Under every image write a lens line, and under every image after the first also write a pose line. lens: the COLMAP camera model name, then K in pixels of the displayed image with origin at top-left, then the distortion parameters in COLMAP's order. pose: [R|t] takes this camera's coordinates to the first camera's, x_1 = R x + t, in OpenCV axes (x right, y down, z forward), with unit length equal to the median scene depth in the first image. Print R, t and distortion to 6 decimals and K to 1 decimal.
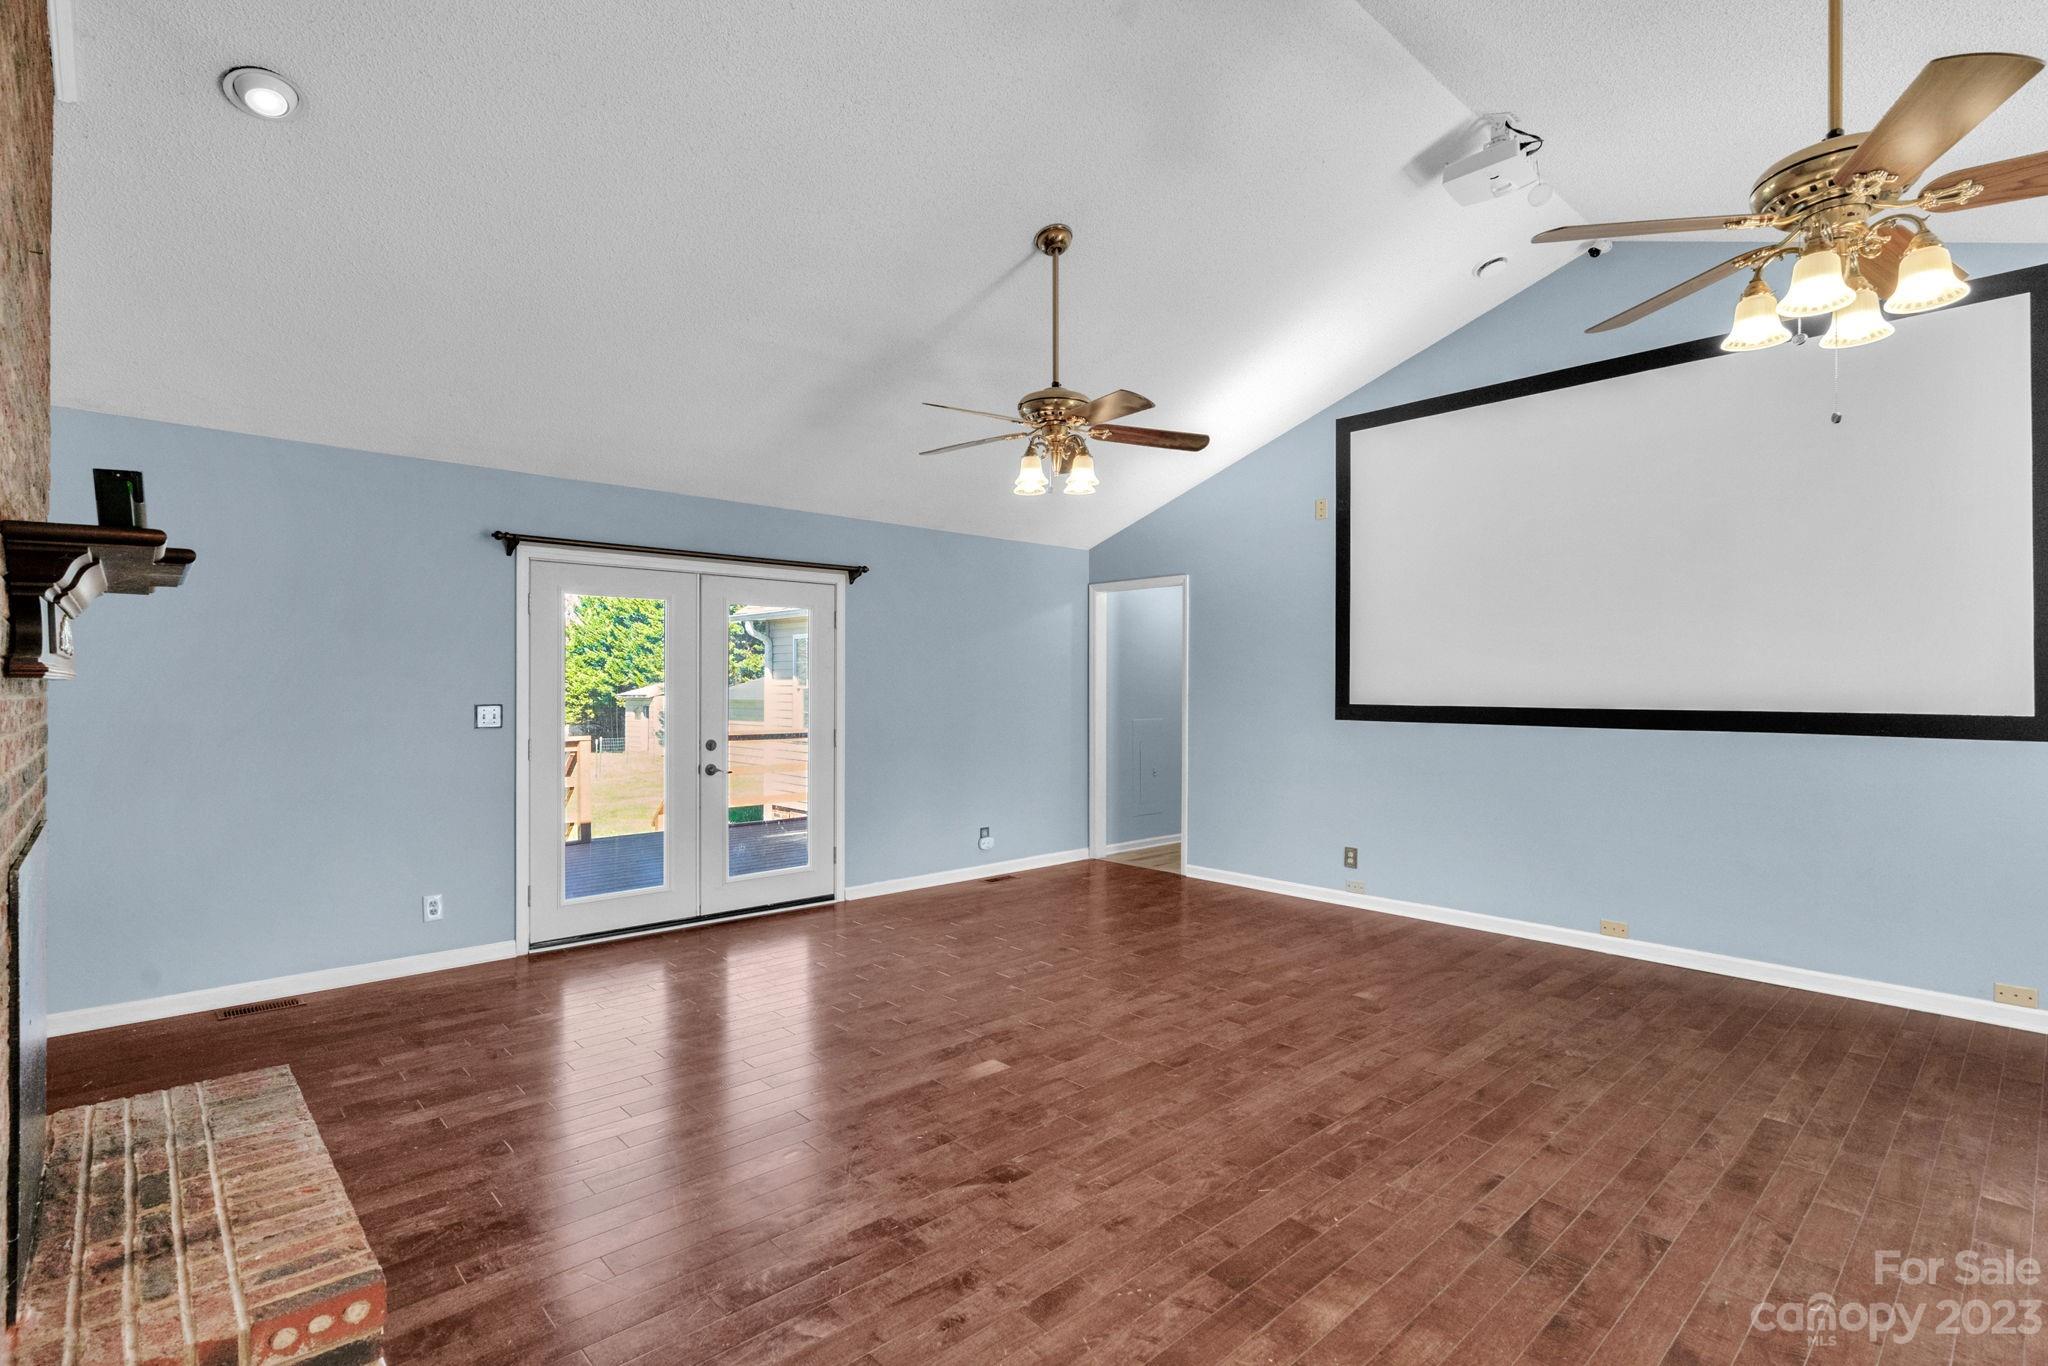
lens RADIAL K [[974.8, 0, 1024.0], [0, 974.8, 683.0], [0, 0, 1]] dist [0.000133, 0.000080]
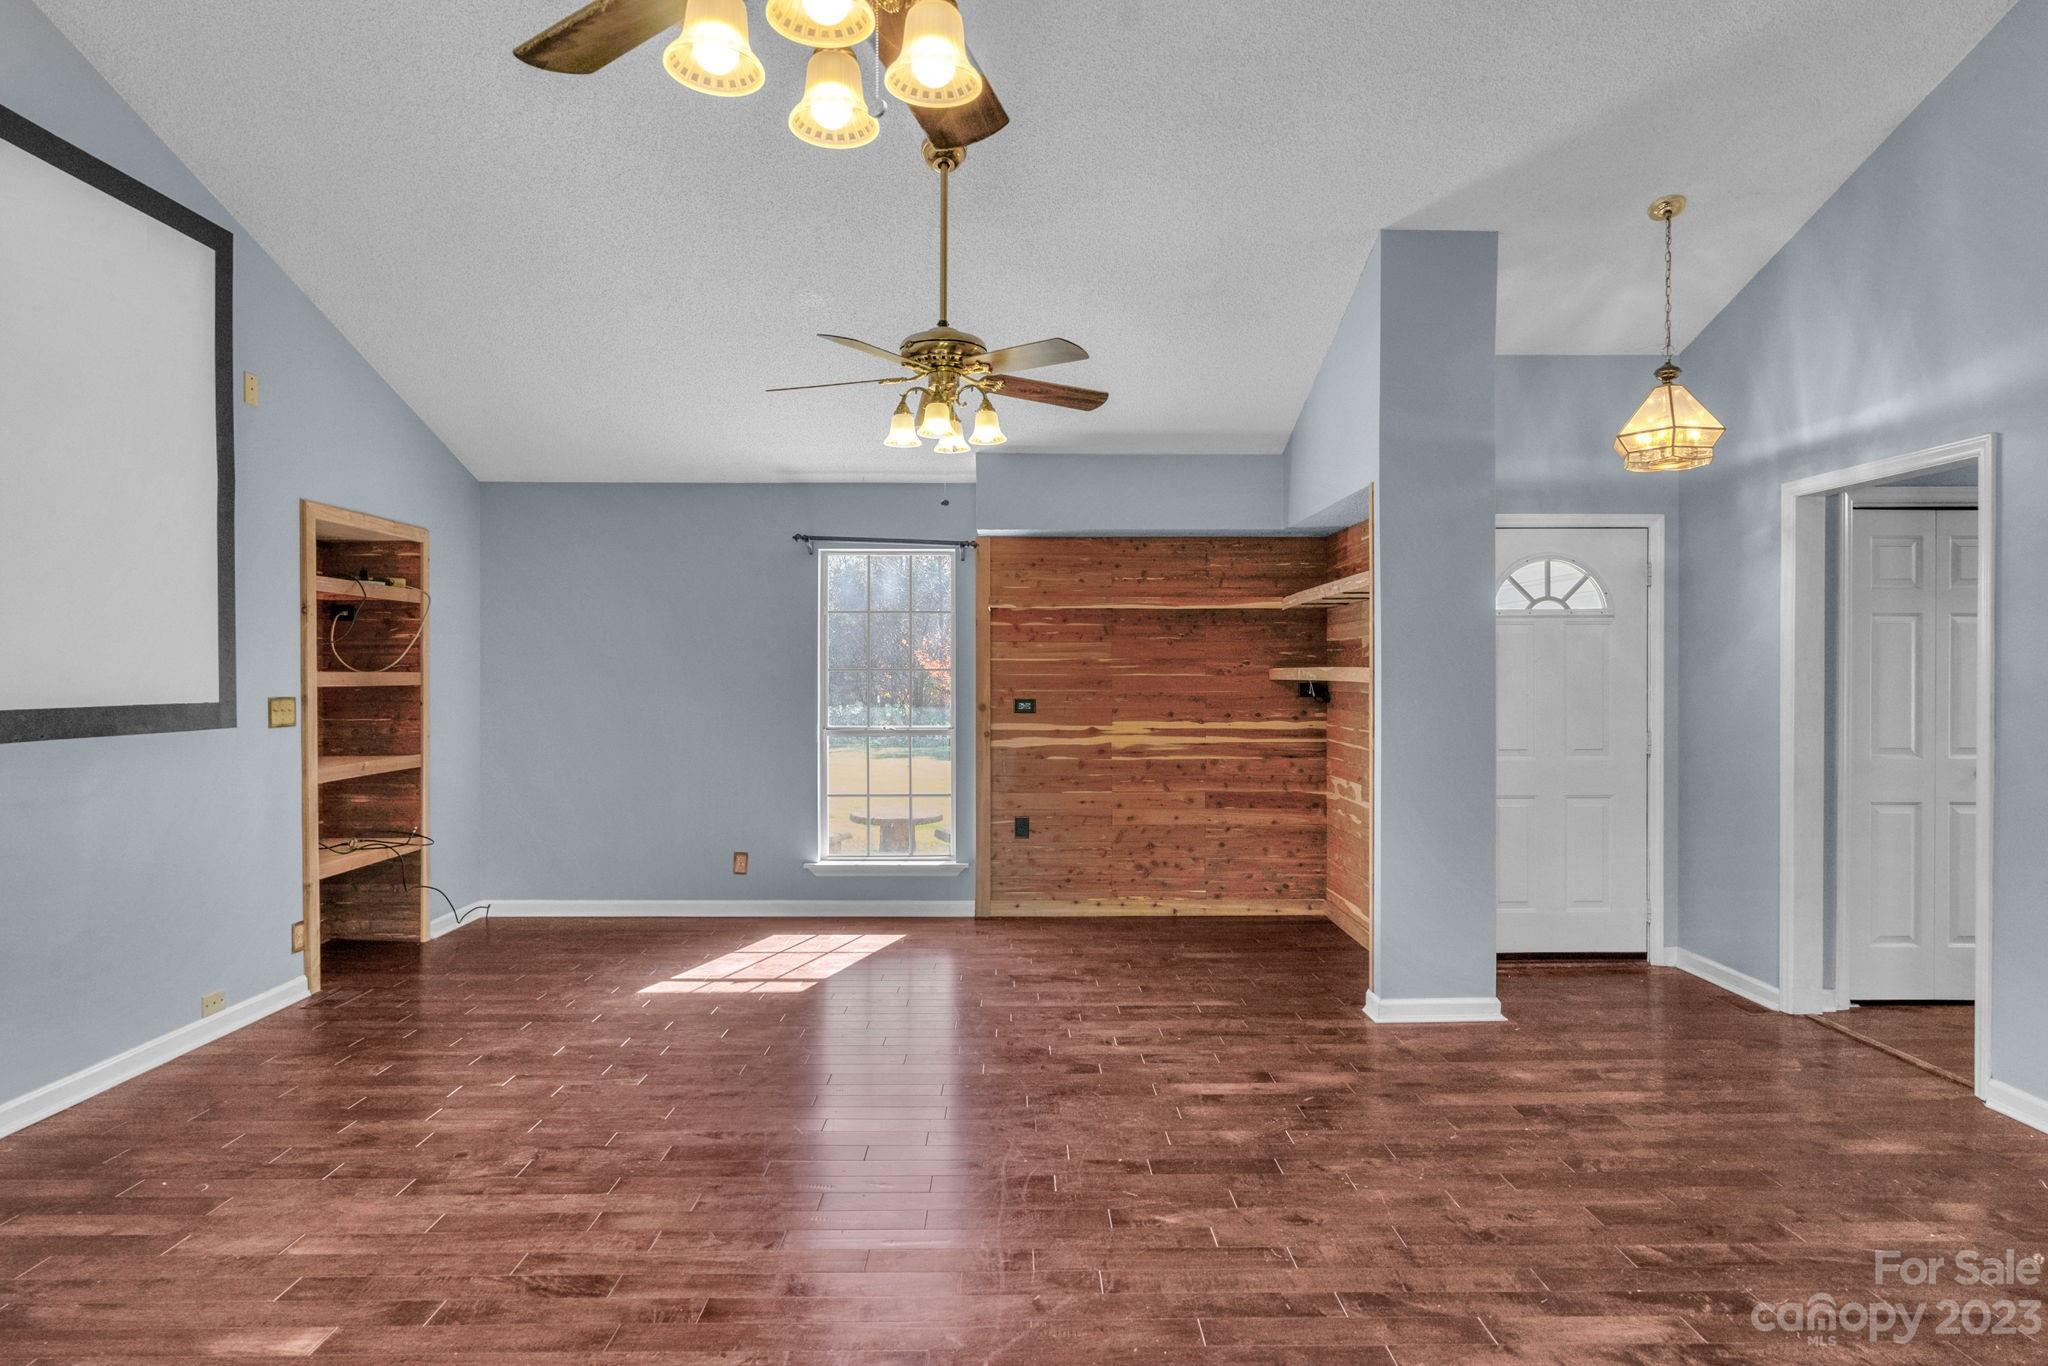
lens RADIAL K [[1079.1, 0, 1024.0], [0, 1079.1, 683.0], [0, 0, 1]] dist [-0.000572, -0.000303]
pose [[-0.727969, -0.006738, 0.685577, -0.422706], [-0.001097, 0.999962, 0.008663, -0.003011], [-0.685609, 0.005555, -0.727949, 1.889105]]
